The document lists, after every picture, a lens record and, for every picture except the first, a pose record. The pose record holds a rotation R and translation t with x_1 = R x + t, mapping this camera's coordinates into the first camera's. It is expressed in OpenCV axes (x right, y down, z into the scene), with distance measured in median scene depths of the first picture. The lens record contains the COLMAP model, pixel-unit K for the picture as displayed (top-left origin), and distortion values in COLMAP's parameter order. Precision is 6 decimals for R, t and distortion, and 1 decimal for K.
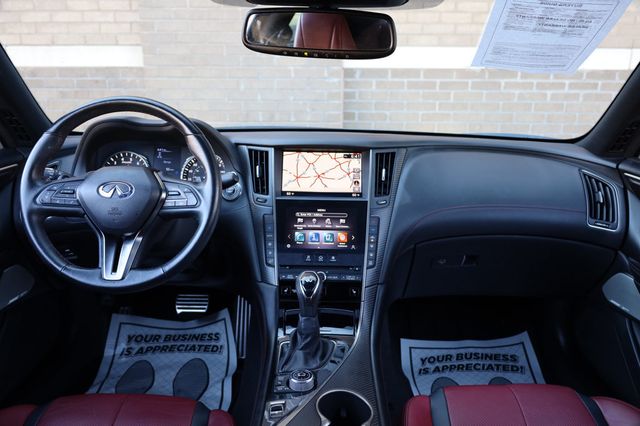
lens RADIAL K [[540.6, 0, 320.0], [0, 540.6, 213.0], [0, 0, 1]] dist [-0.024643, -0.003595]
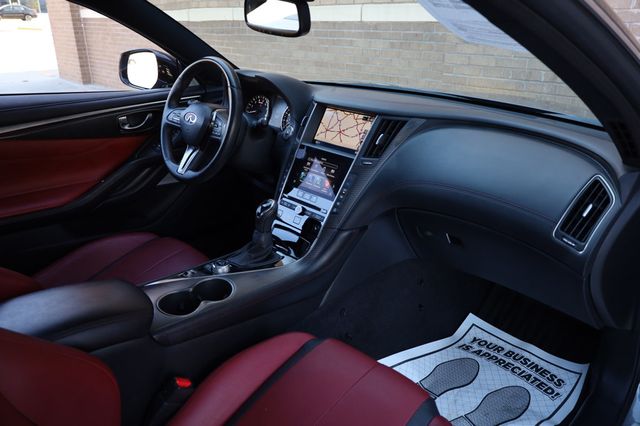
lens RADIAL K [[522.6, 0, 320.0], [0, 522.6, 213.0], [0, 0, 1]] dist [-0.008559, -0.003000]
pose [[0.644029, 0.262233, -0.718652, 0.847765], [-0.183051, 0.964948, 0.188062, -0.104773], [0.742778, 0.010432, 0.669457, 0.199808]]
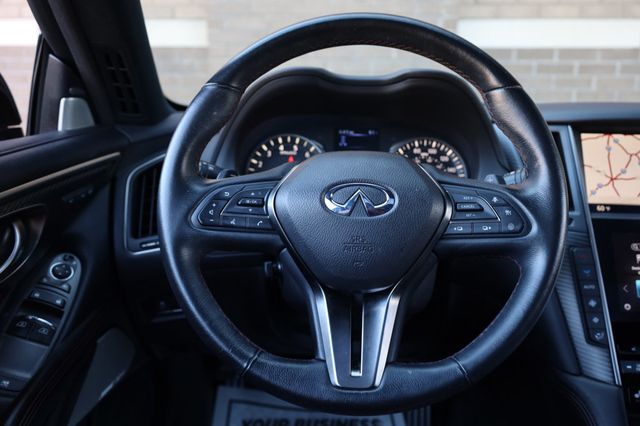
lens RADIAL K [[610.5, 0, 320.0], [0, 610.5, 213.0], [0, 0, 1]] dist [-0.054789, 0.000026]
pose [[0.997817, 0.007389, -0.065629, -0.301708], [-0.008987, 0.999670, -0.024082, -0.013447], [0.065429, 0.024619, 0.997553, 0.363598]]
